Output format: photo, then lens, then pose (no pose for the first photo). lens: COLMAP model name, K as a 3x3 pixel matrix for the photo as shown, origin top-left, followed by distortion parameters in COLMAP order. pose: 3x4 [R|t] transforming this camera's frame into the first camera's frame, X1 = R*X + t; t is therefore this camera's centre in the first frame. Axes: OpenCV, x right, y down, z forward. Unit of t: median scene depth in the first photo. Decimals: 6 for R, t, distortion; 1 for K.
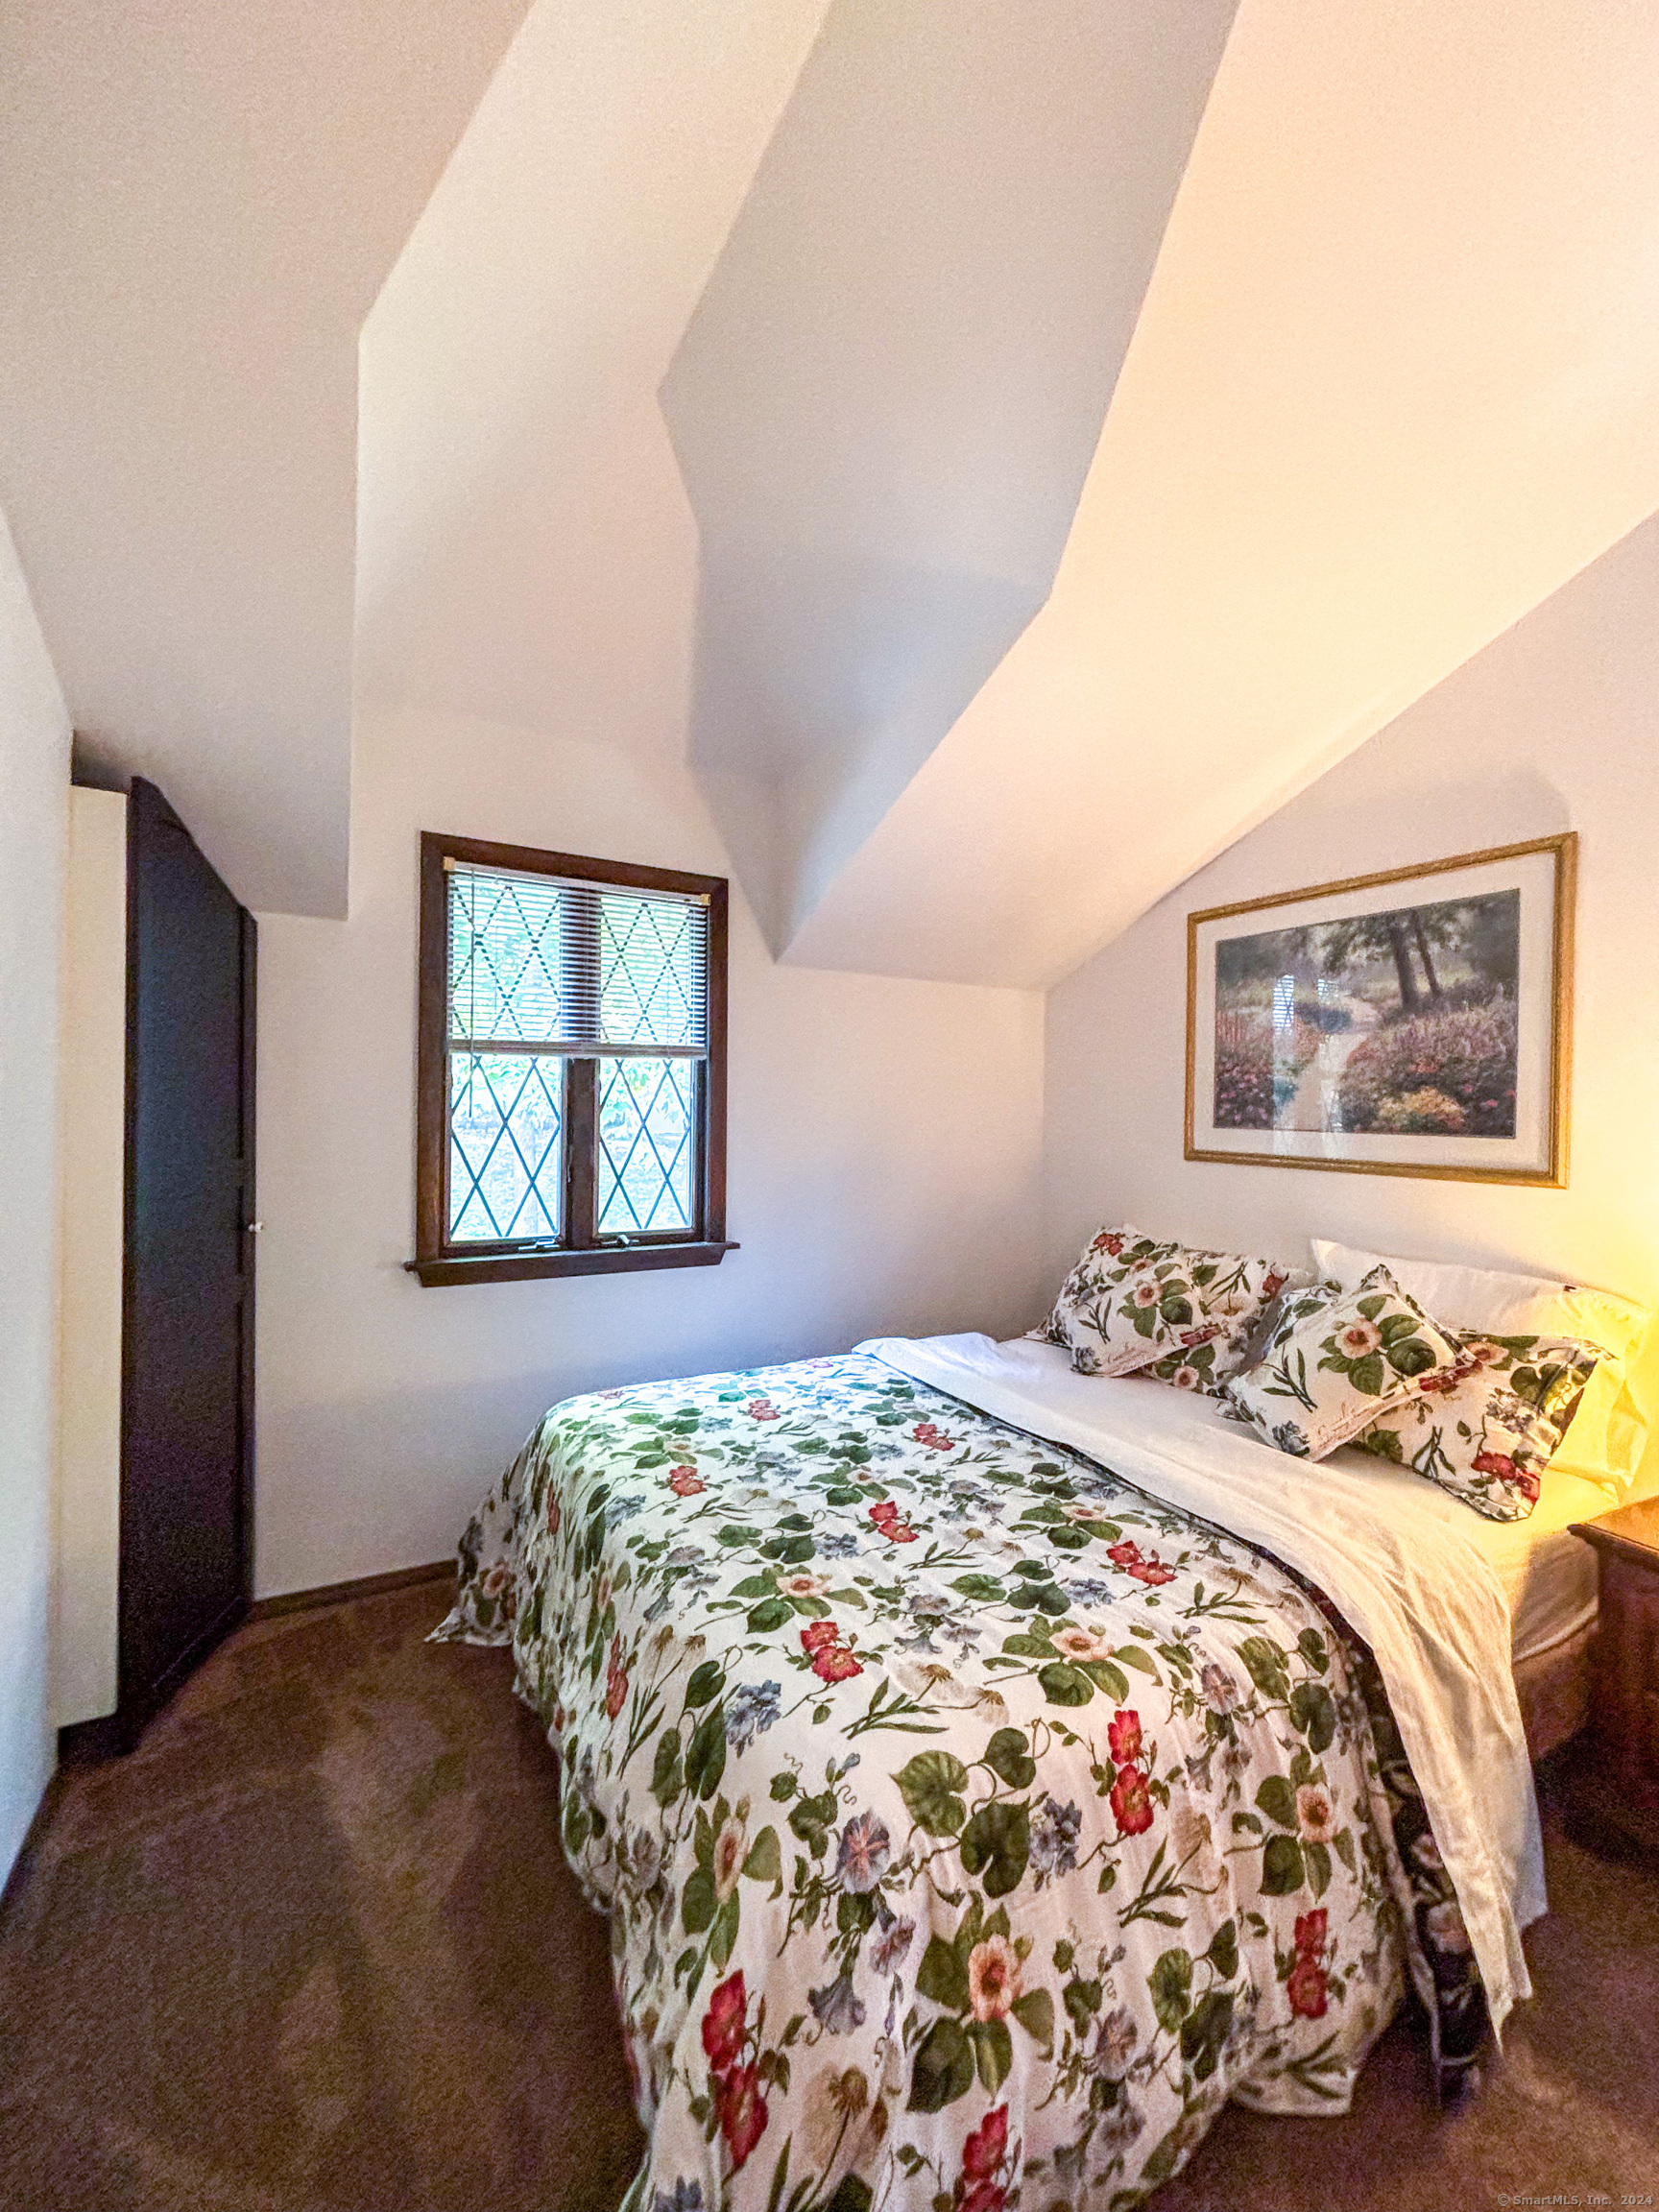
lens RADIAL K [[884.6, 0, 829.5], [0, 884.6, 1106.0], [0, 0, 1]] dist [-0.000085, -0.000065]
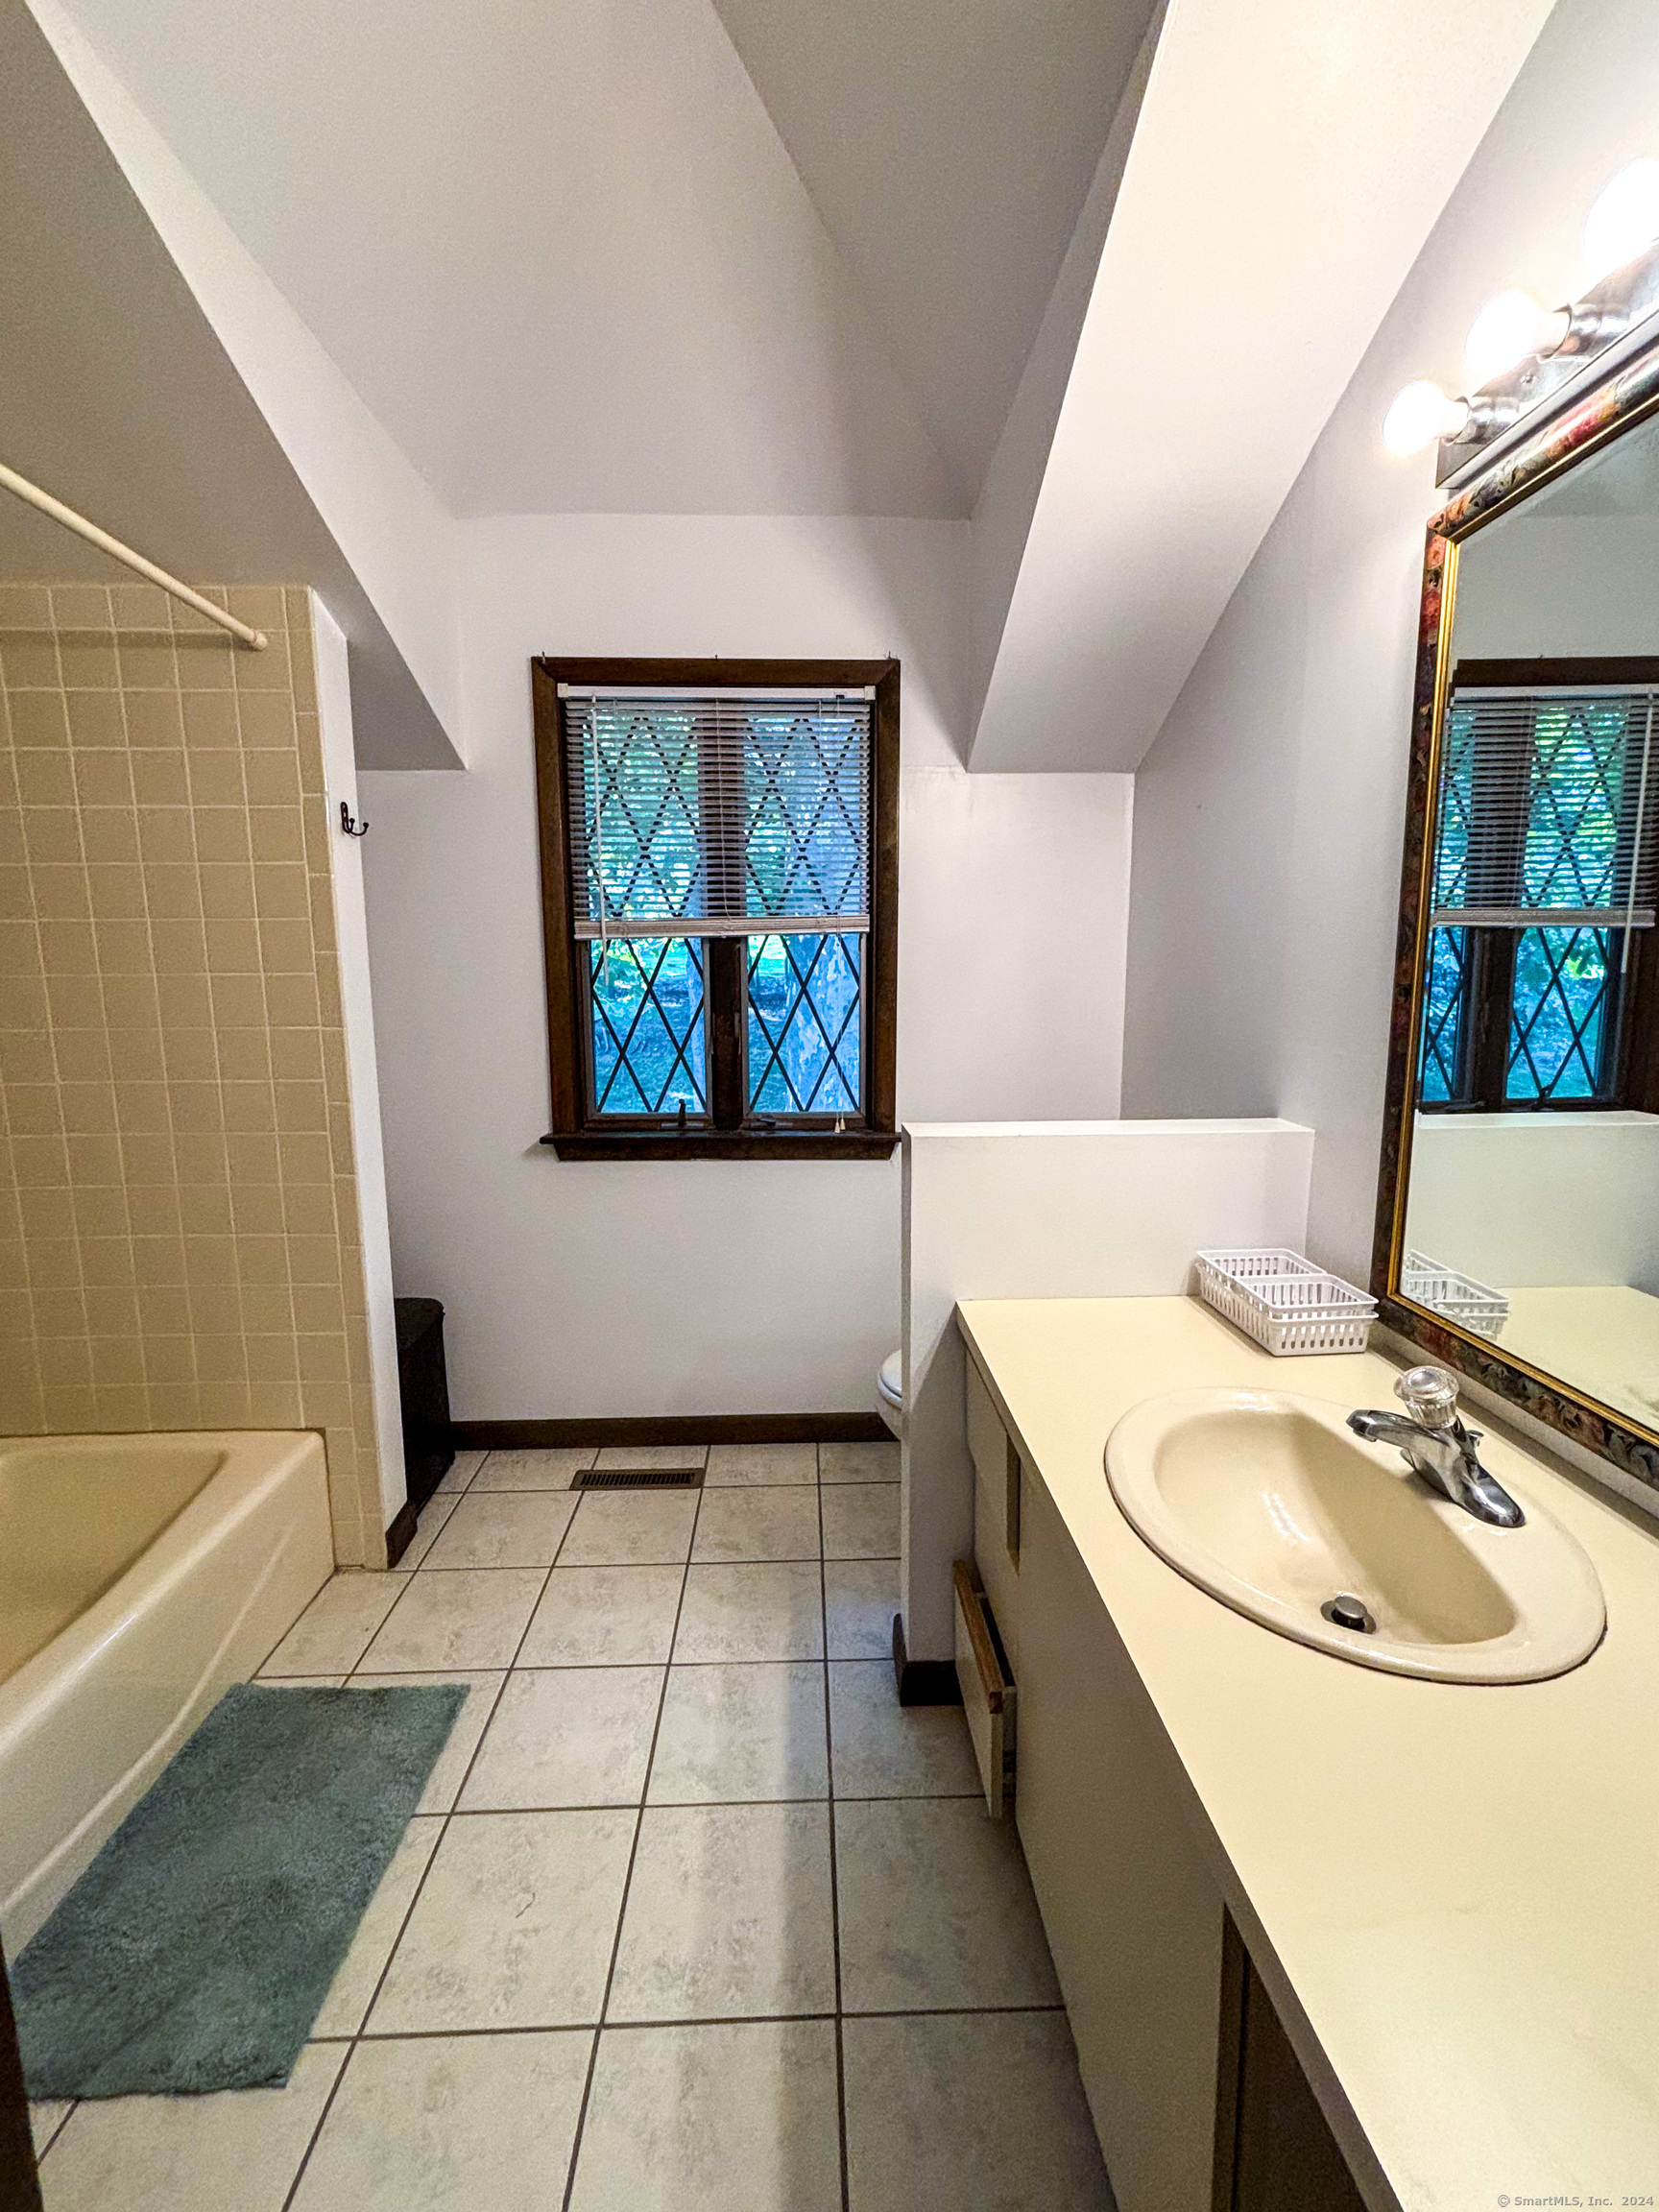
lens RADIAL K [[906.5, 0, 829.5], [0, 906.5, 1106.0], [0, 0, 1]] dist [-0.001096, -0.000206]
pose [[0.891792, 0.045110, -0.450191, 0.232863], [0.021216, 0.989753, 0.141203, 0.012847], [0.451948, -0.135475, 0.881697, 0.275450]]
